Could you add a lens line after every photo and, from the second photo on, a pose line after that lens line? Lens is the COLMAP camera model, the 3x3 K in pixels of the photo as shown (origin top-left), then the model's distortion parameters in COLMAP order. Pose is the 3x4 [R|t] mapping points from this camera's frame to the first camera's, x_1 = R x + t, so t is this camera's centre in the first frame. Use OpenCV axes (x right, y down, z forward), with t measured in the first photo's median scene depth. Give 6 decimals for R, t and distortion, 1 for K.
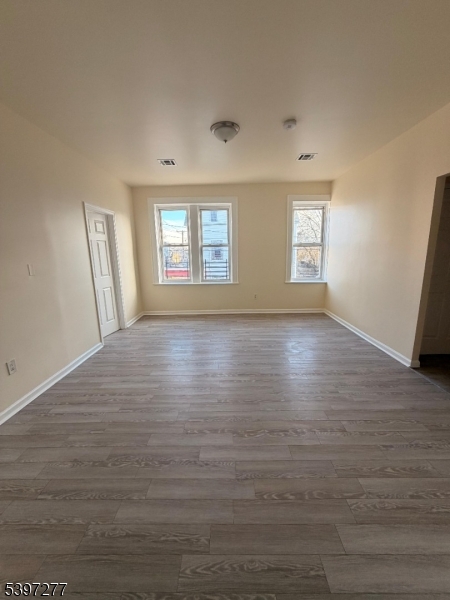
lens RADIAL K [[239.6, 0, 223.6], [0, 239.6, 297.7], [0, 0, 1]] dist [-0.000279, -0.000017]
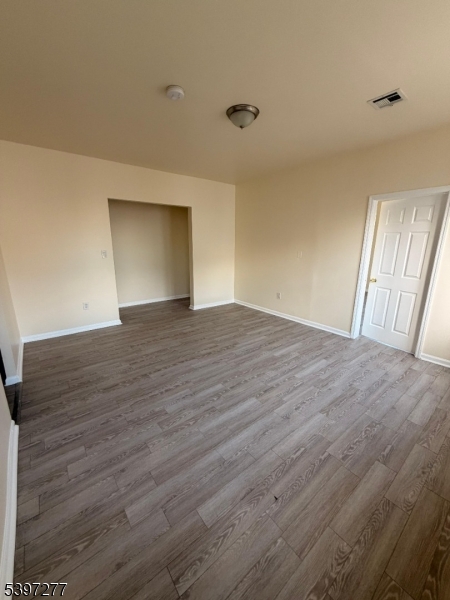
lens RADIAL K [[239.6, 0, 223.6], [0, 239.6, 297.7], [0, 0, 1]] dist [-0.000279, -0.000017]
pose [[-0.776573, 0.160738, -0.609177, 0.603590], [-0.108882, 0.918118, 0.381057, -0.337200], [0.620547, 0.362247, -0.695485, 1.534547]]
